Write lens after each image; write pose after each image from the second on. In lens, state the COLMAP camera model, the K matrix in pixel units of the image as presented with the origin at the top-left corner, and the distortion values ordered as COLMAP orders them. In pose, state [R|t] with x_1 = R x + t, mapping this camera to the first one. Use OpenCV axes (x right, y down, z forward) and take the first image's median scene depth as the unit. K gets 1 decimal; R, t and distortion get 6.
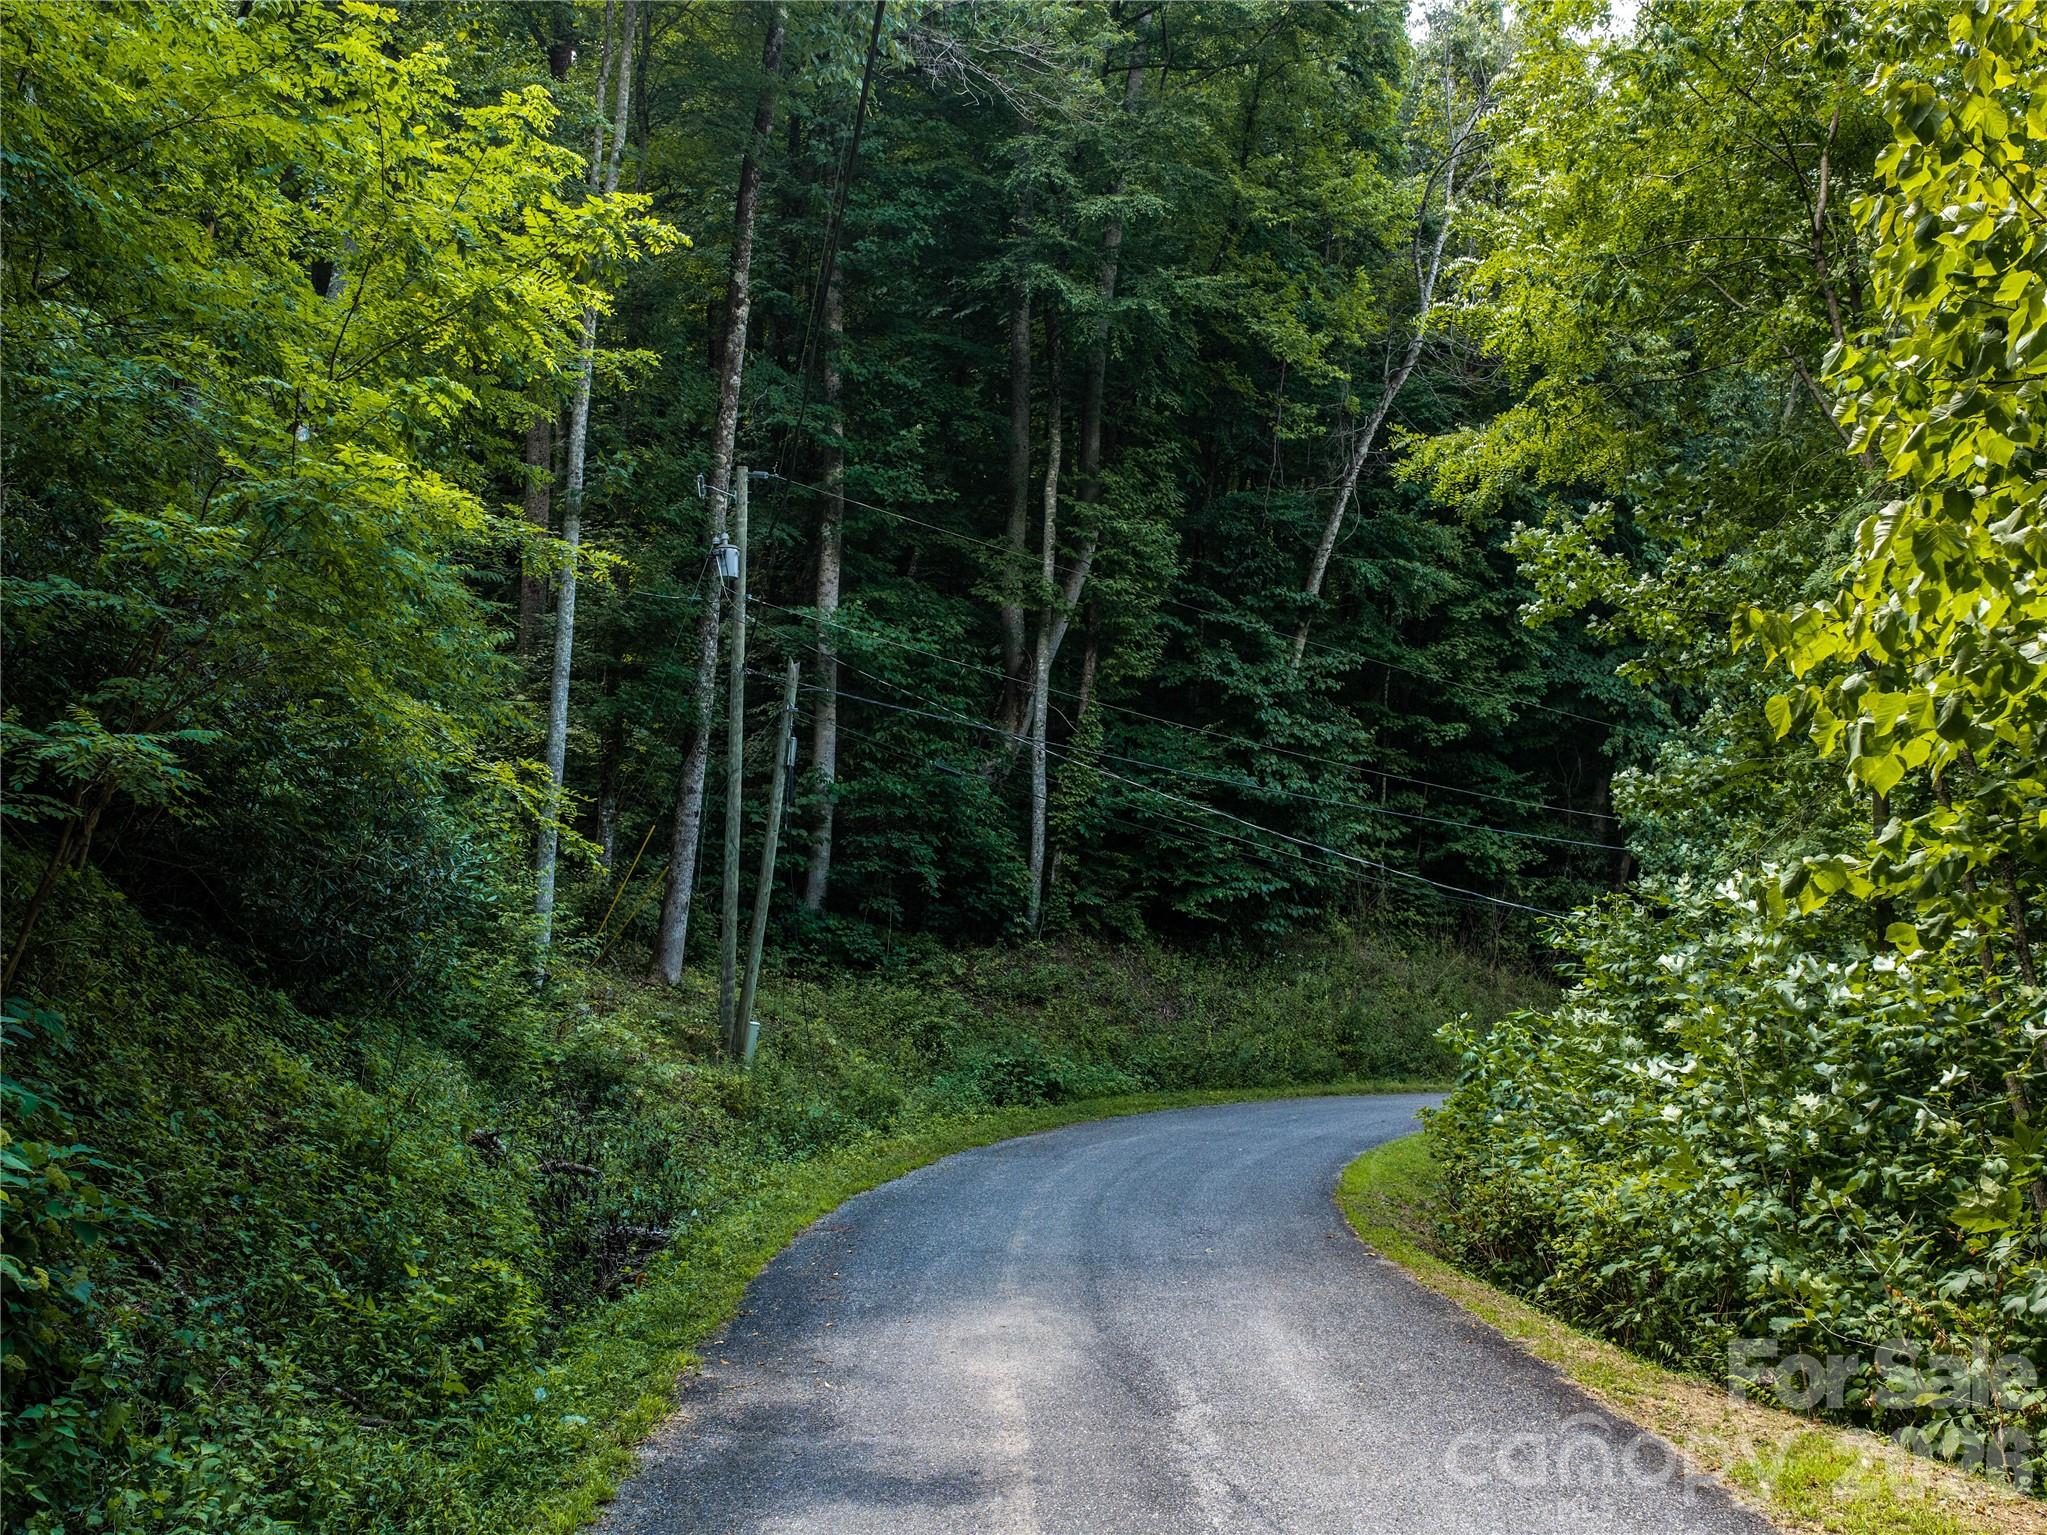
lens RADIAL K [[1972.3, 0, 1023.5], [0, 1972.3, 767.5], [0, 0, 1]] dist [0.046719, -0.014487]
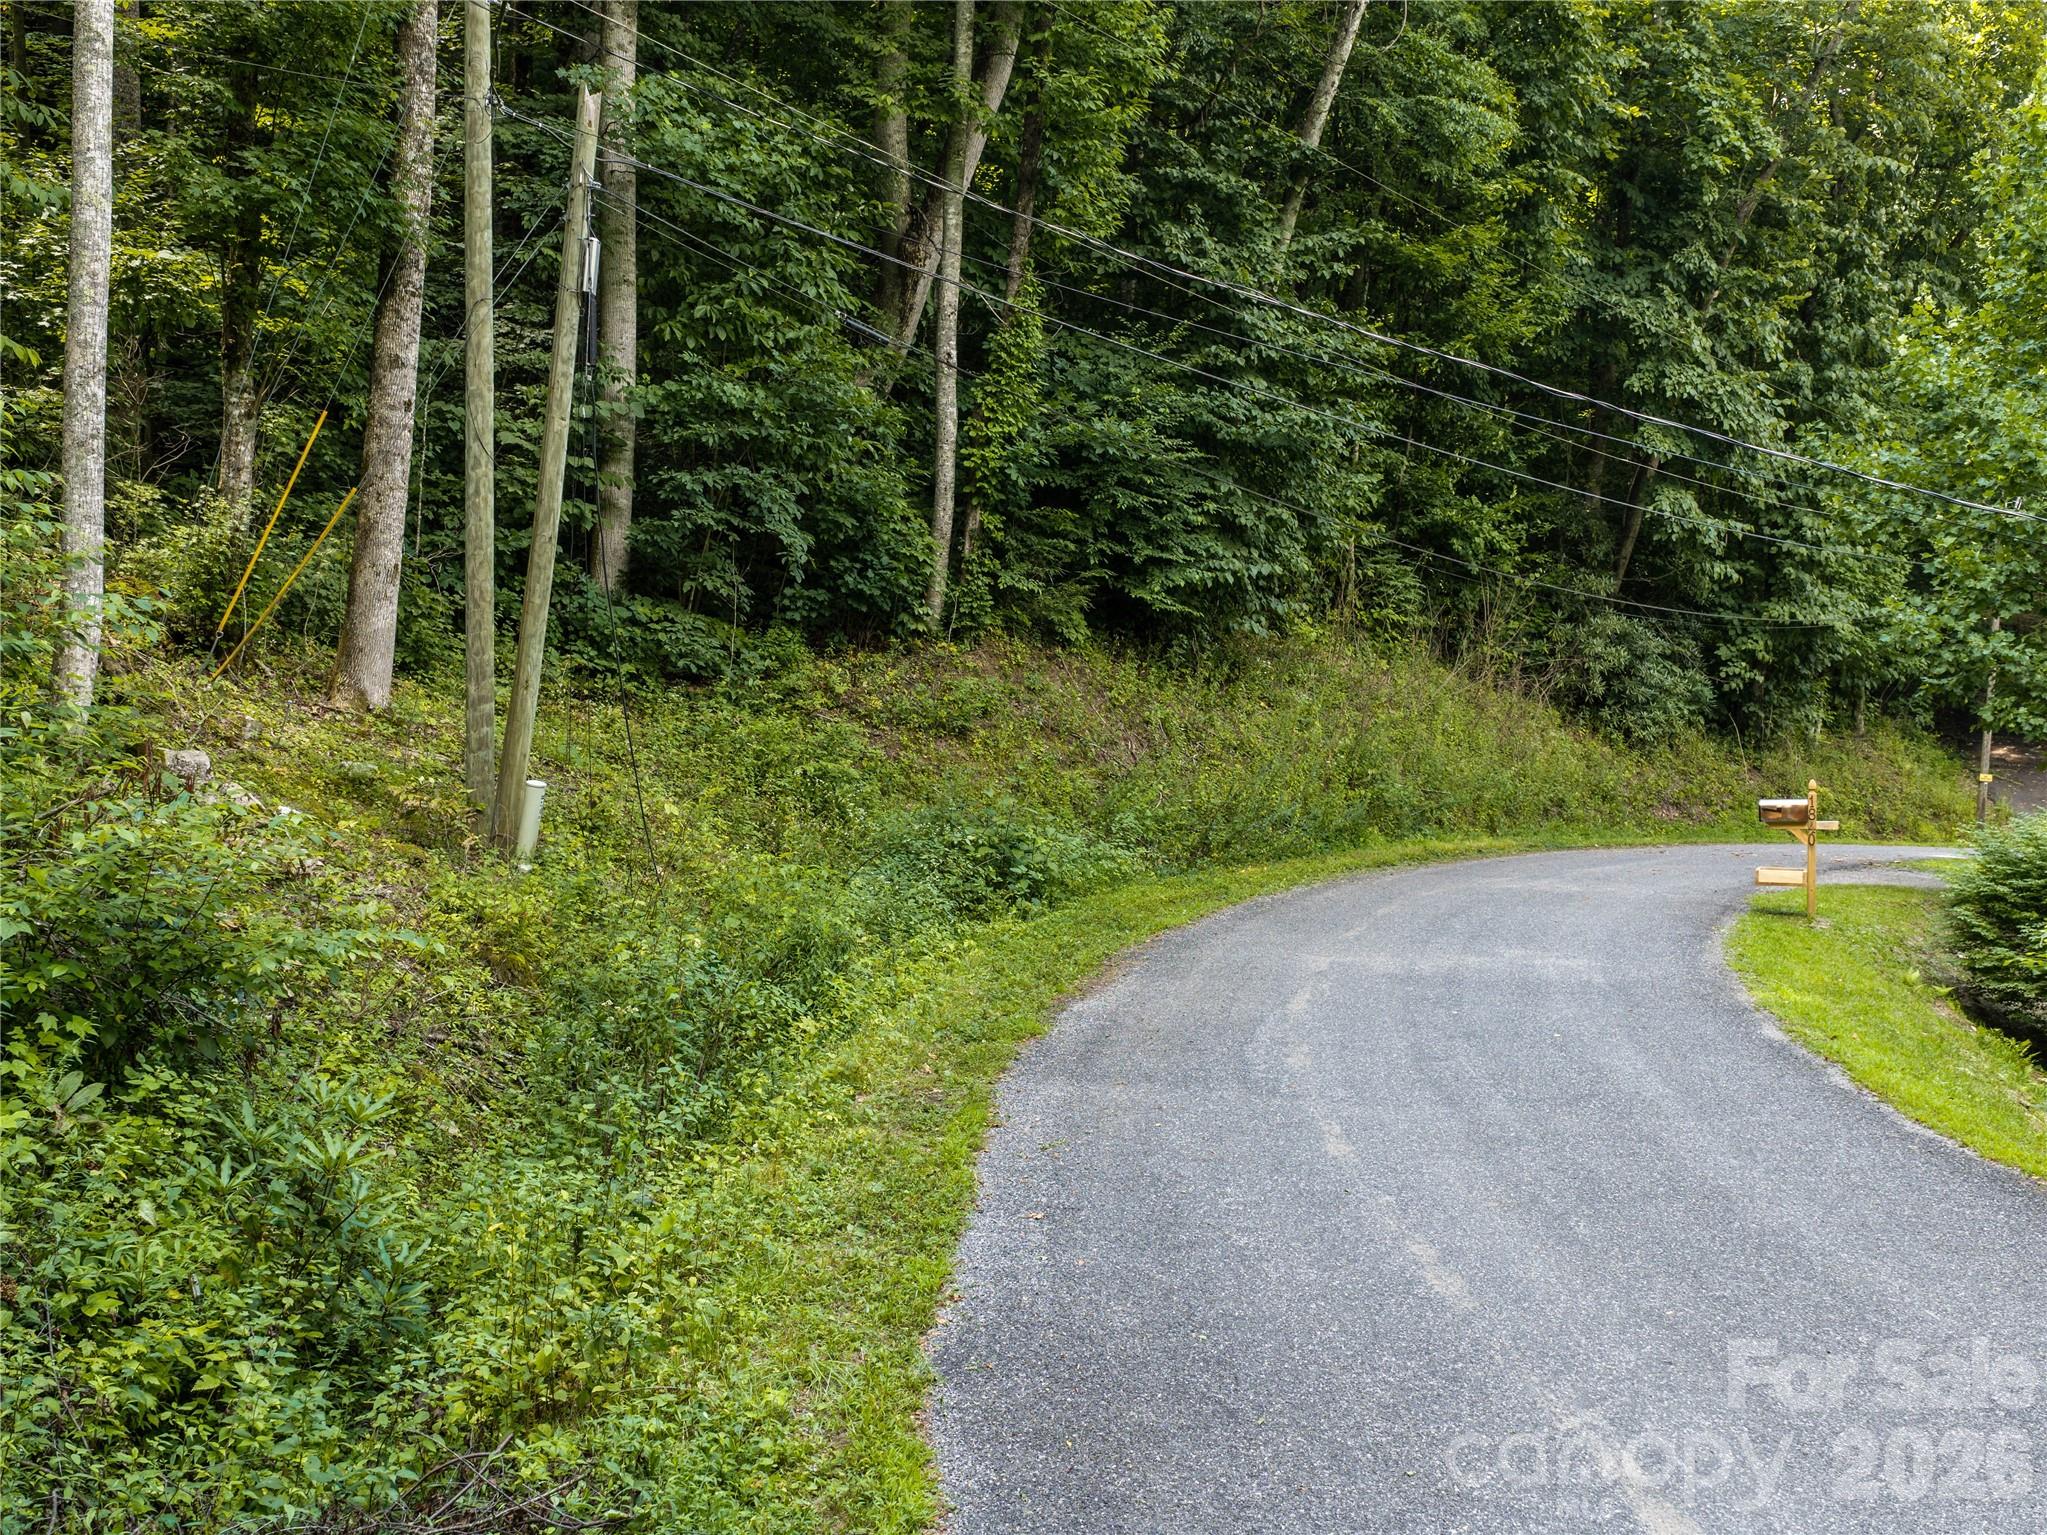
lens RADIAL K [[1972.3, 0, 1023.5], [0, 1972.3, 767.5], [0, 0, 1]] dist [0.046719, -0.014487]
pose [[0.991138, -0.010606, 0.132415, -0.056692], [-0.007871, 0.990368, 0.138240, 0.037935], [-0.132606, -0.138057, 0.981507, 0.342254]]
